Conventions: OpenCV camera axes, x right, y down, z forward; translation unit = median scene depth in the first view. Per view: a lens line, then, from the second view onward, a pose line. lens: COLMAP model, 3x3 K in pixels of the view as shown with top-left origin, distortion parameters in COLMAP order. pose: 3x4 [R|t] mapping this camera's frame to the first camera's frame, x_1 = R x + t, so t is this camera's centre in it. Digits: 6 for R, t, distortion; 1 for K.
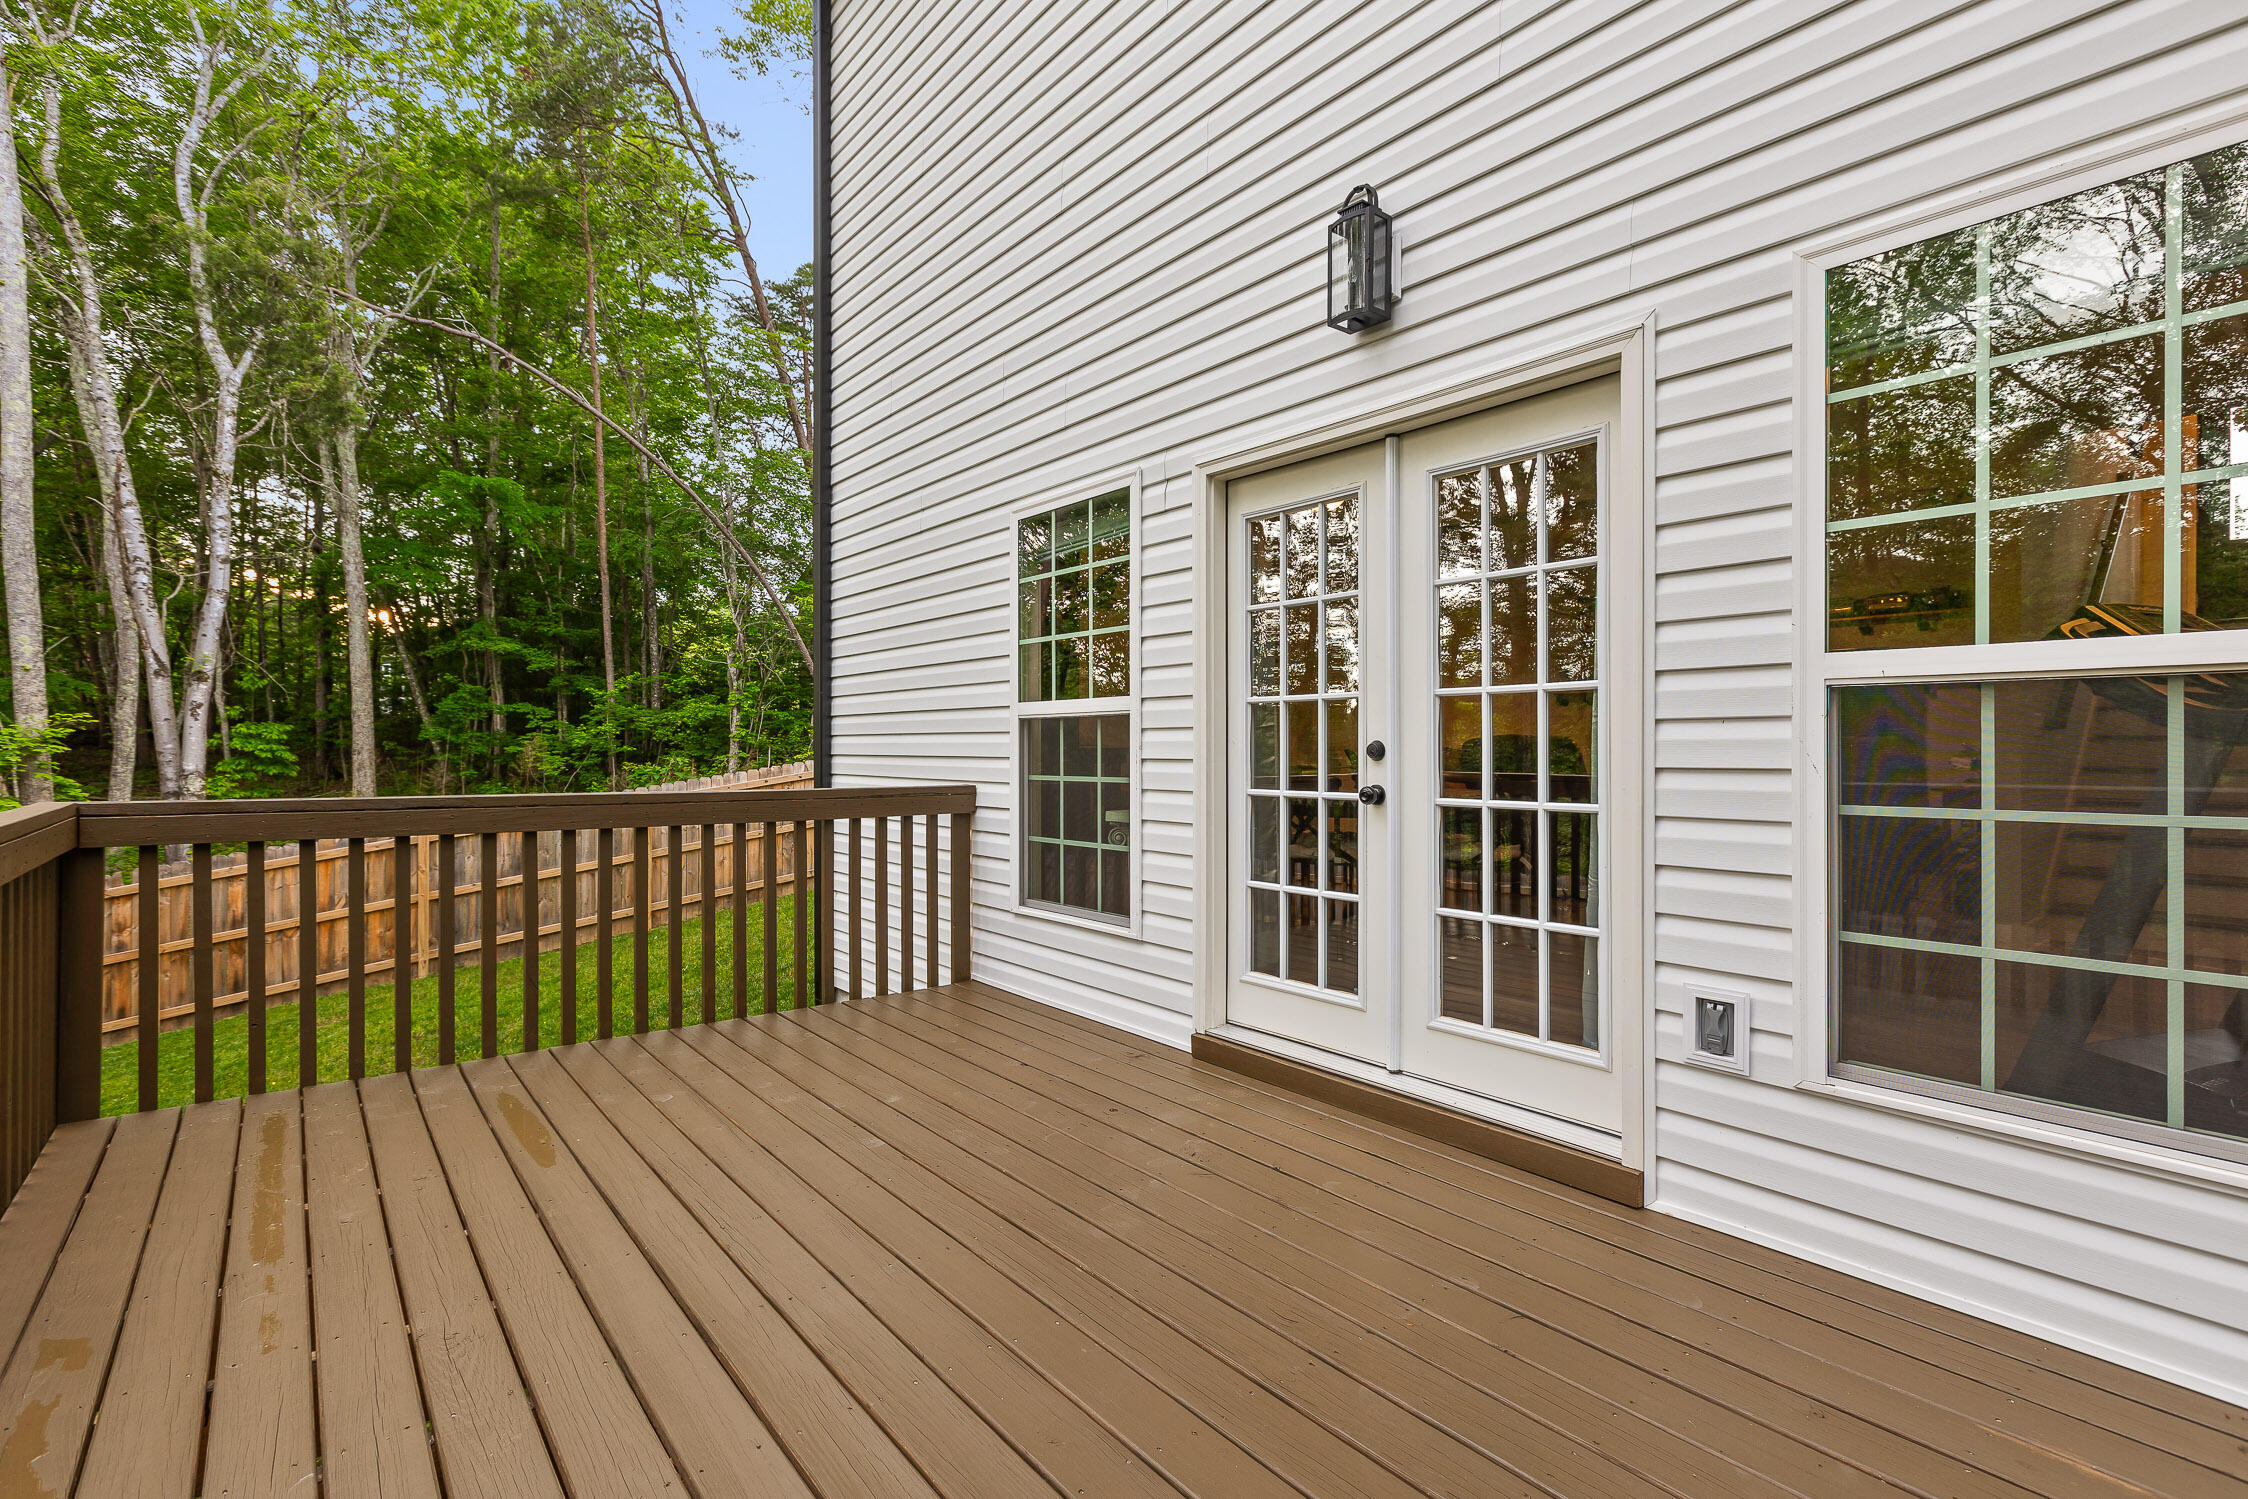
lens RADIAL K [[1058.2, 0, 1124.0], [0, 1058.2, 749.5], [0, 0, 1]] dist [0.030981, -0.000088]
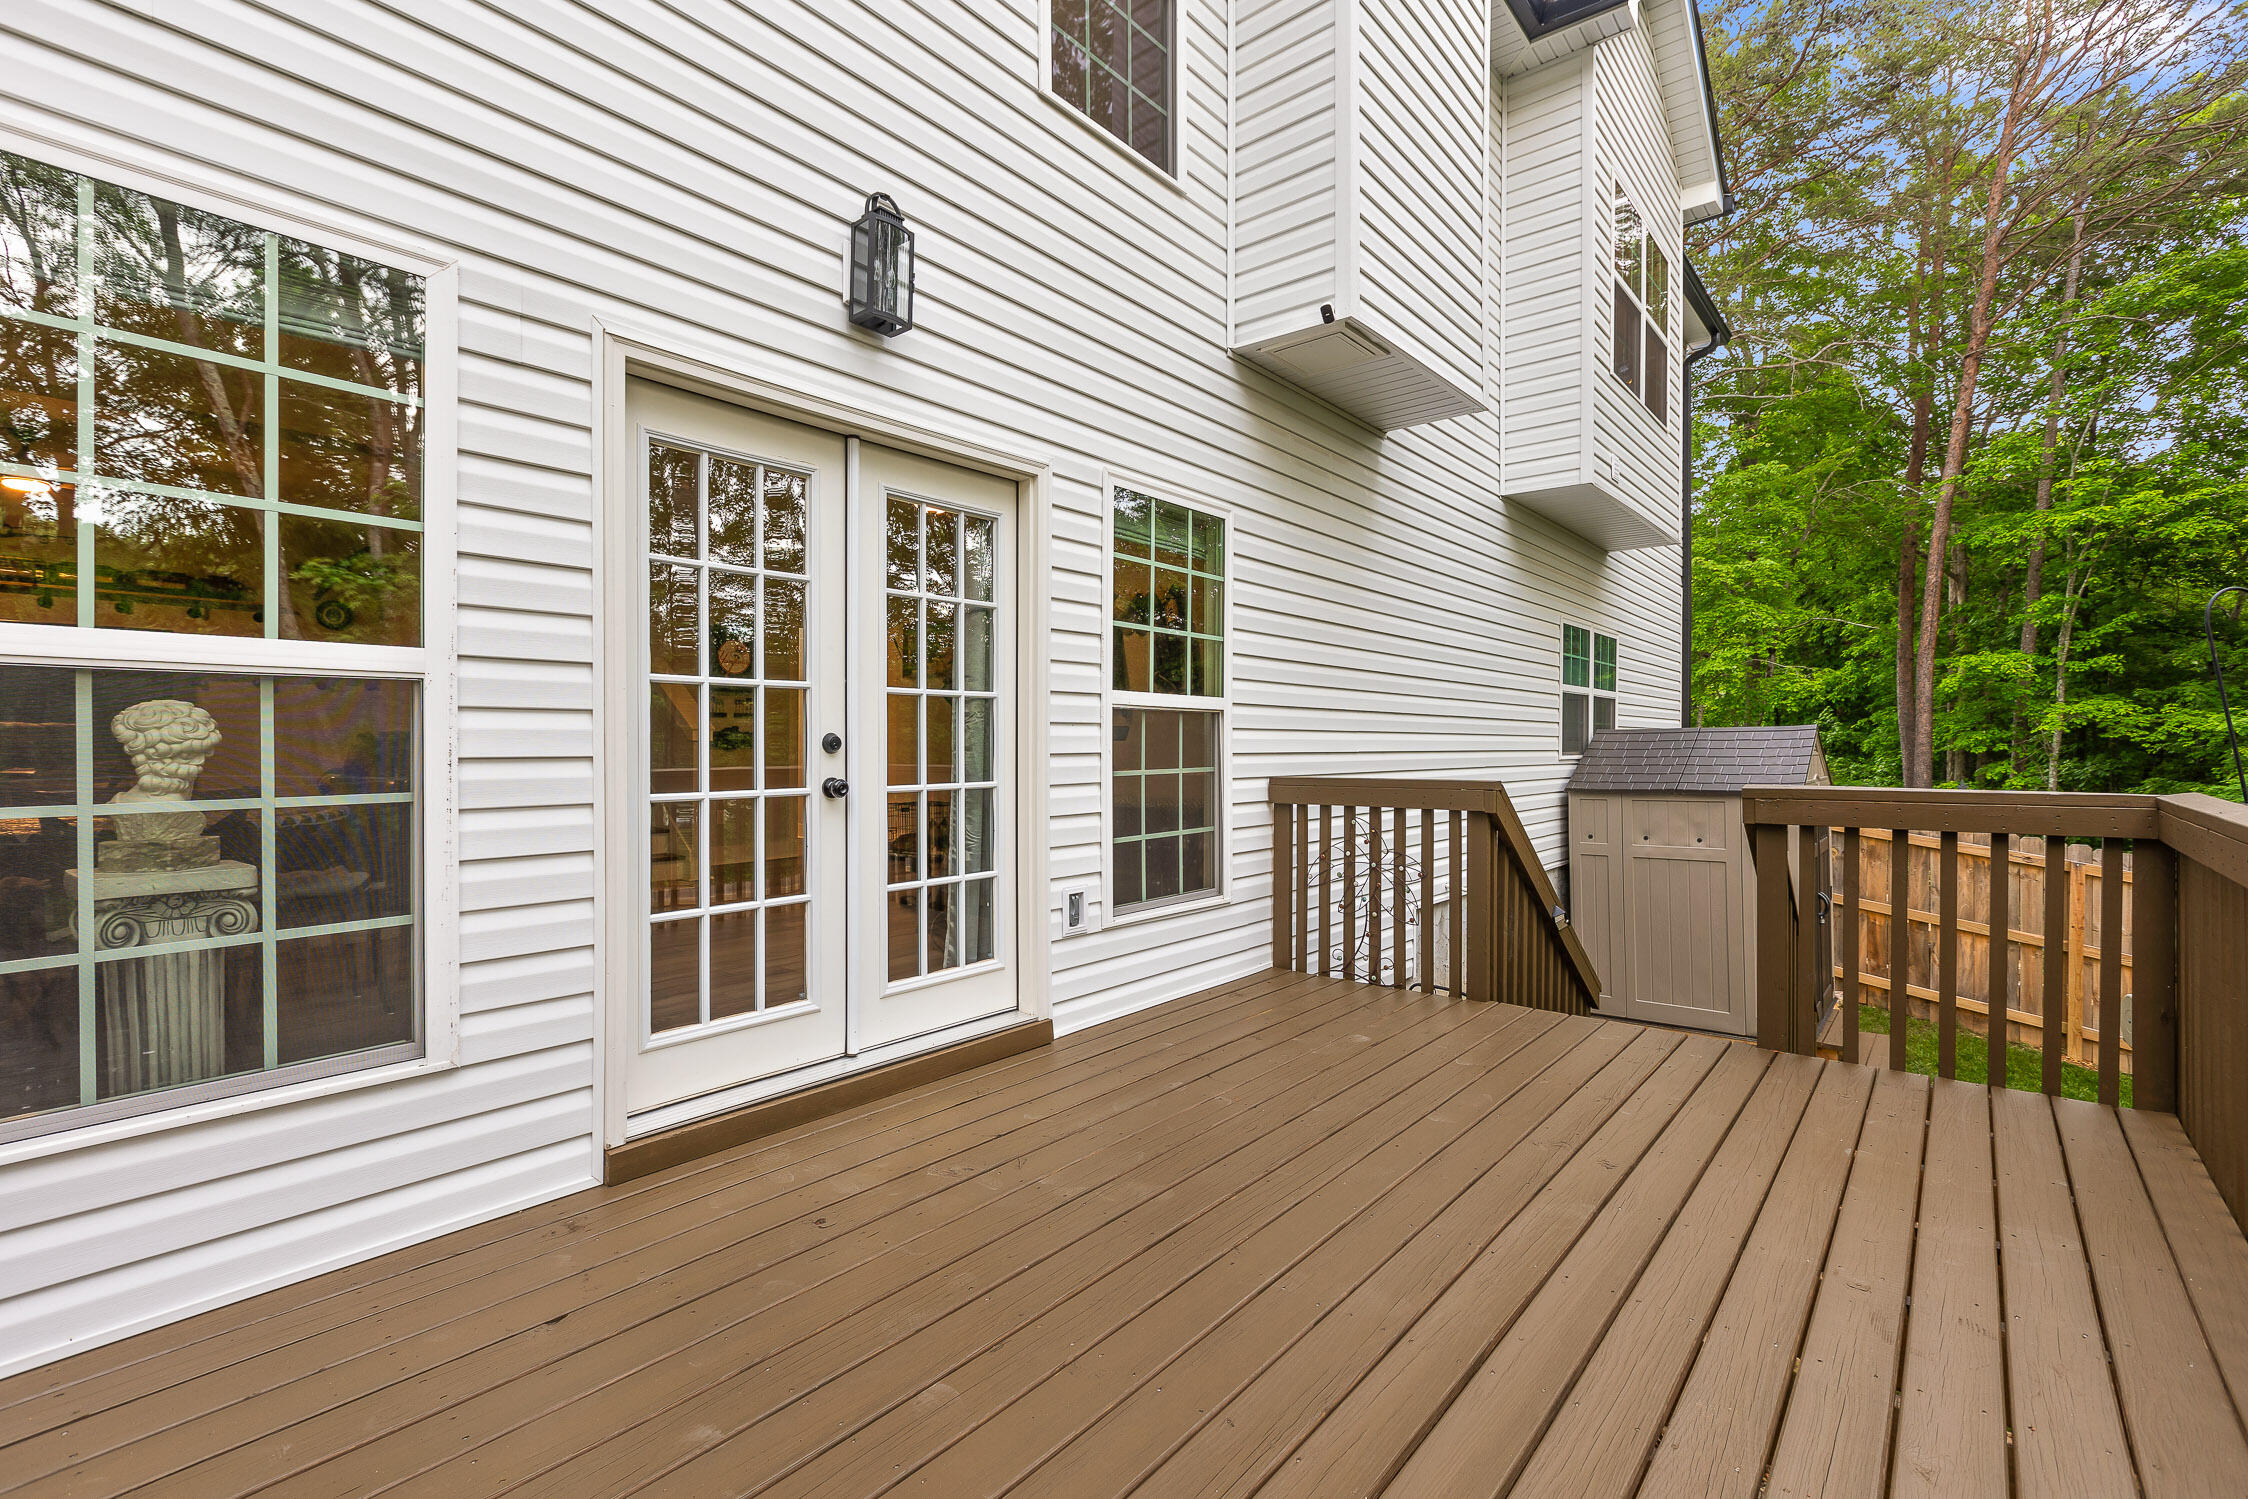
lens RADIAL K [[1015.2, 0, 1124.0], [0, 1015.2, 749.5], [0, 0, 1]] dist [0.000015, 0.000165]
pose [[-0.200765, -0.009821, 0.979590, -0.759890], [-0.003679, 0.999950, 0.009271, -0.002656], [-0.979633, -0.001742, -0.200791, 0.941996]]
